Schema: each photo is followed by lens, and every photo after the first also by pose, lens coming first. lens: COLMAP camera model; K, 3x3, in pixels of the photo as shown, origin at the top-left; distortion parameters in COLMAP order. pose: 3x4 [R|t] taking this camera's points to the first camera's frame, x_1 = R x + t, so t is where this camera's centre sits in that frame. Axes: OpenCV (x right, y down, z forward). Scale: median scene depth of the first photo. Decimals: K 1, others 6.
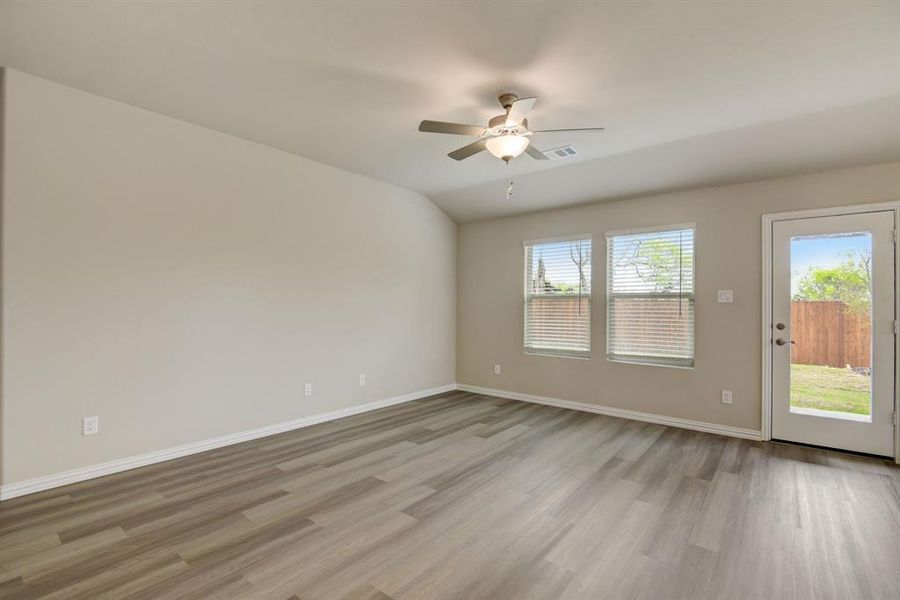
lens RADIAL K [[413.6, 0, 449.6], [0, 413.6, 304.7], [0, 0, 1]] dist [-0.014203, -0.001166]
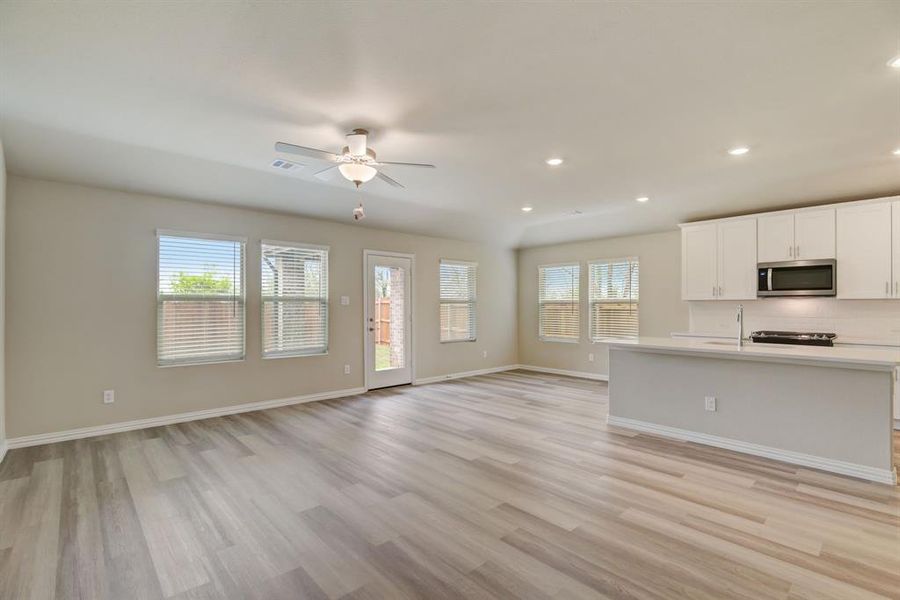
lens RADIAL K [[413.6, 0, 449.6], [0, 413.6, 304.7], [0, 0, 1]] dist [-0.014203, -0.001166]
pose [[0.148991, -0.001665, 0.988837, -0.789235], [0.004459, 0.999990, 0.001012, -0.006600], [-0.988829, 0.004258, 0.148996, 0.459222]]
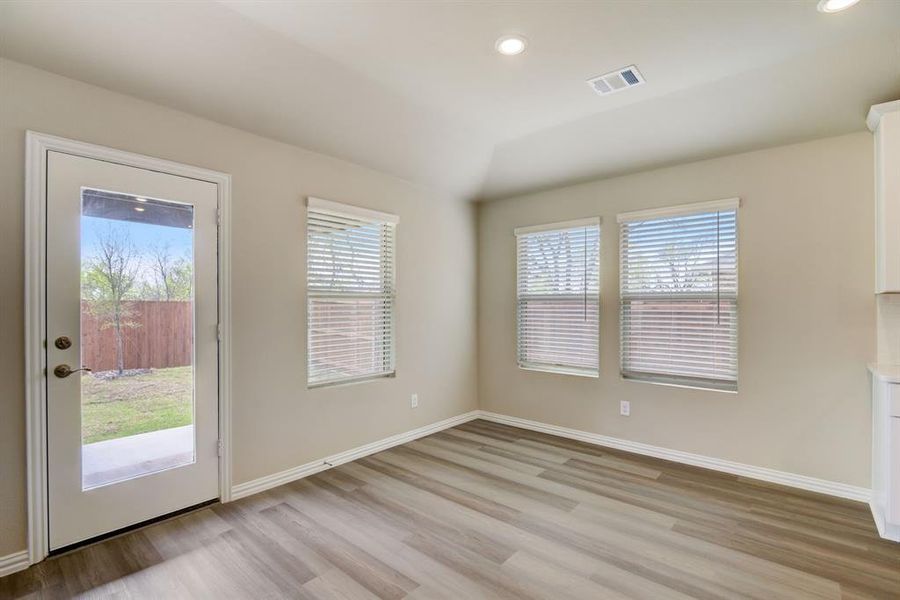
lens RADIAL K [[413.6, 0, 449.6], [0, 413.6, 304.7], [0, 0, 1]] dist [-0.014203, -0.001166]
pose [[0.032204, -0.002870, 0.999477, 0.281076], [0.001656, 0.999995, 0.002818, 0.000311], [-0.999480, 0.001564, 0.032209, 0.471225]]
